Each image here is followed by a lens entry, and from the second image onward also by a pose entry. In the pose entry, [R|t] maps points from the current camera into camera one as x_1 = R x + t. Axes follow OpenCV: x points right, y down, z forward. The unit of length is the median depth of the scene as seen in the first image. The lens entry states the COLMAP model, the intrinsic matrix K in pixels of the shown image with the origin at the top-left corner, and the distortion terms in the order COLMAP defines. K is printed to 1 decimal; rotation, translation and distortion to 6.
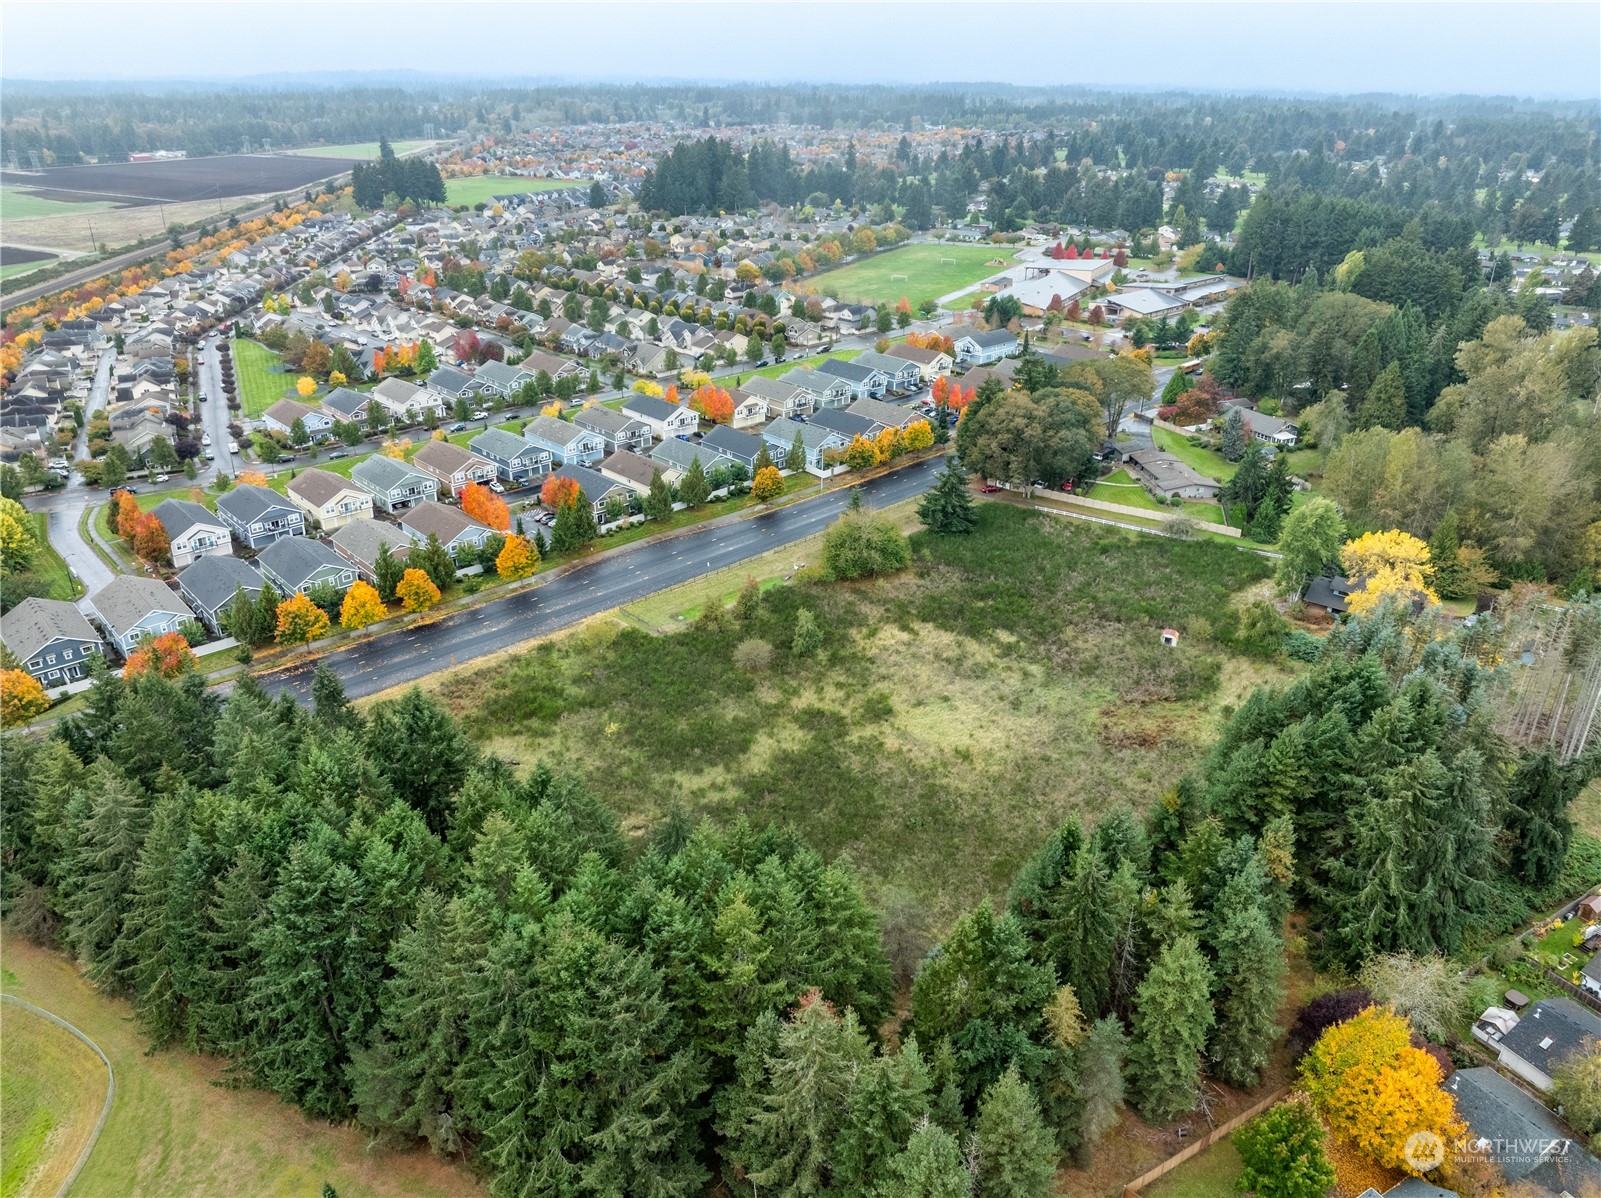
lens RADIAL K [[1113.4, 0, 807.1], [0, 1113.4, 626.3], [0, 0, 1]] dist [-0.039022, 0.000661]
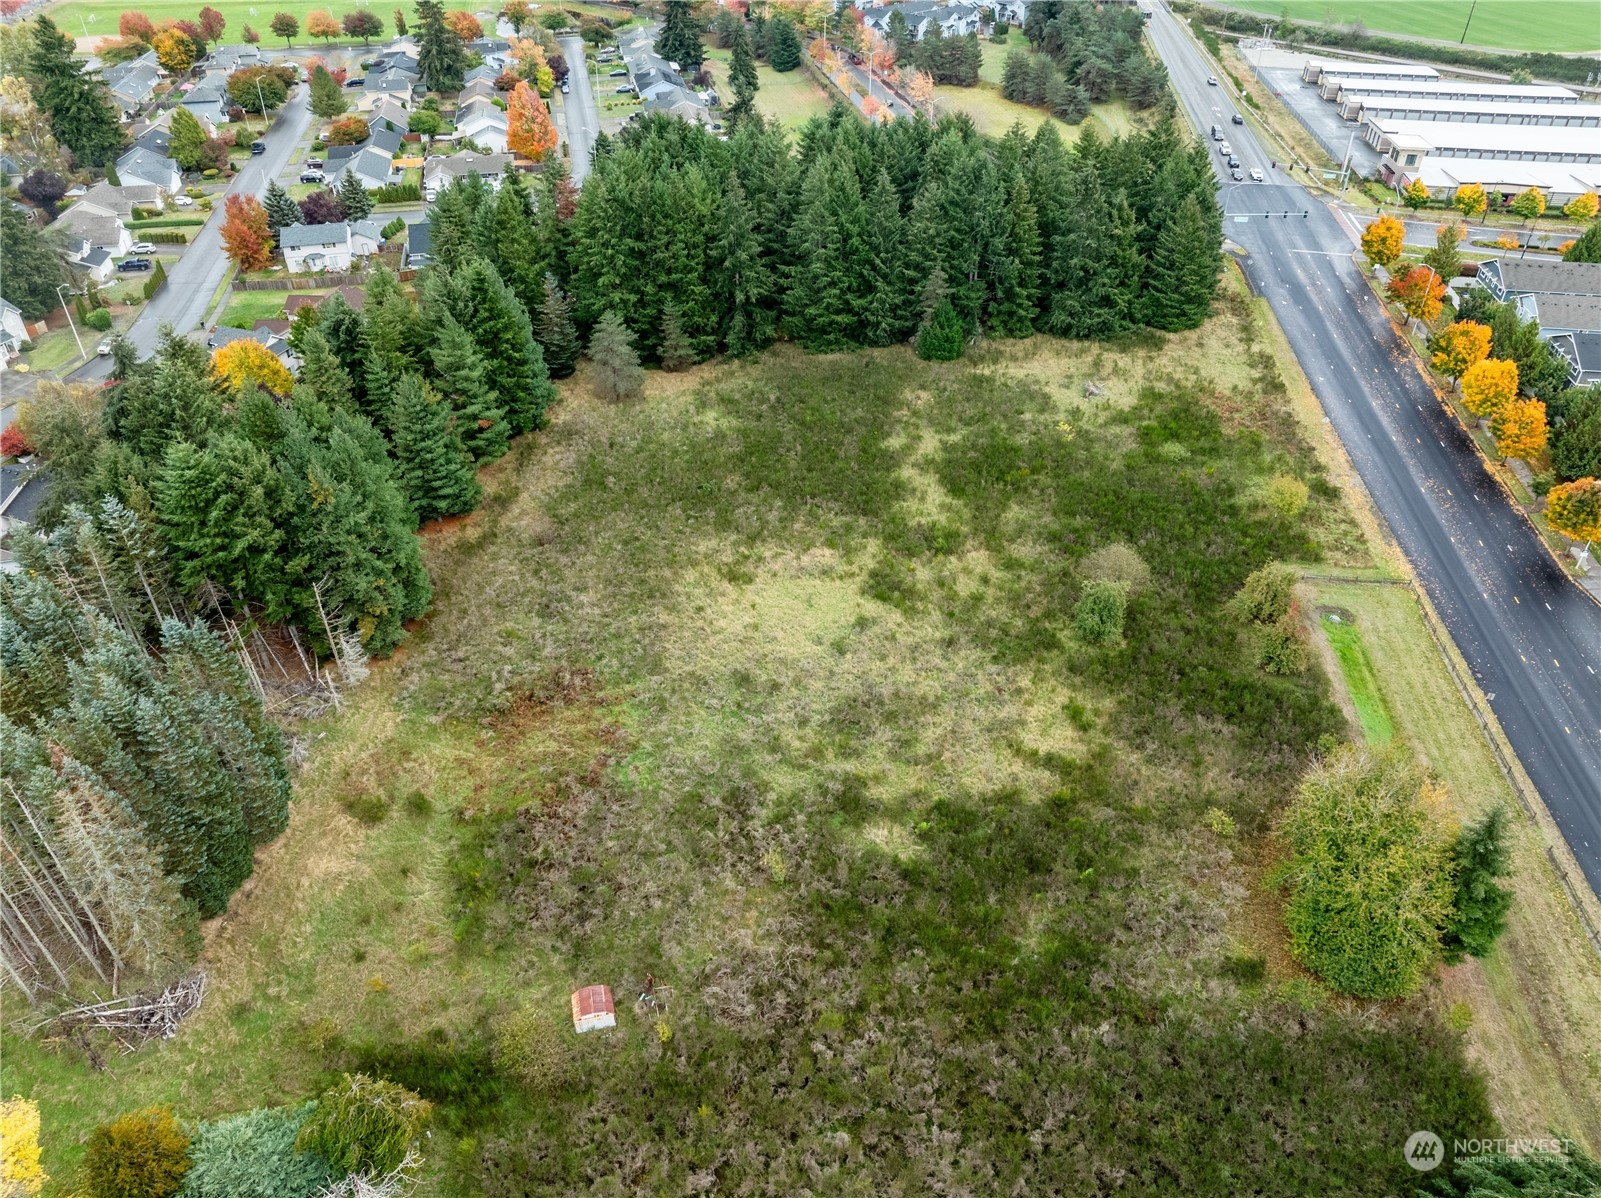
lens RADIAL K [[1118.4, 0, 809.5], [0, 1118.4, 604.6], [0, 0, 1]] dist [-0.045251, 0.014601]
pose [[-0.768317, 0.383261, -0.512640, 0.409471], [-0.292946, 0.501549, 0.814022, -0.418458], [0.569097, 0.775603, -0.273074, 1.018245]]
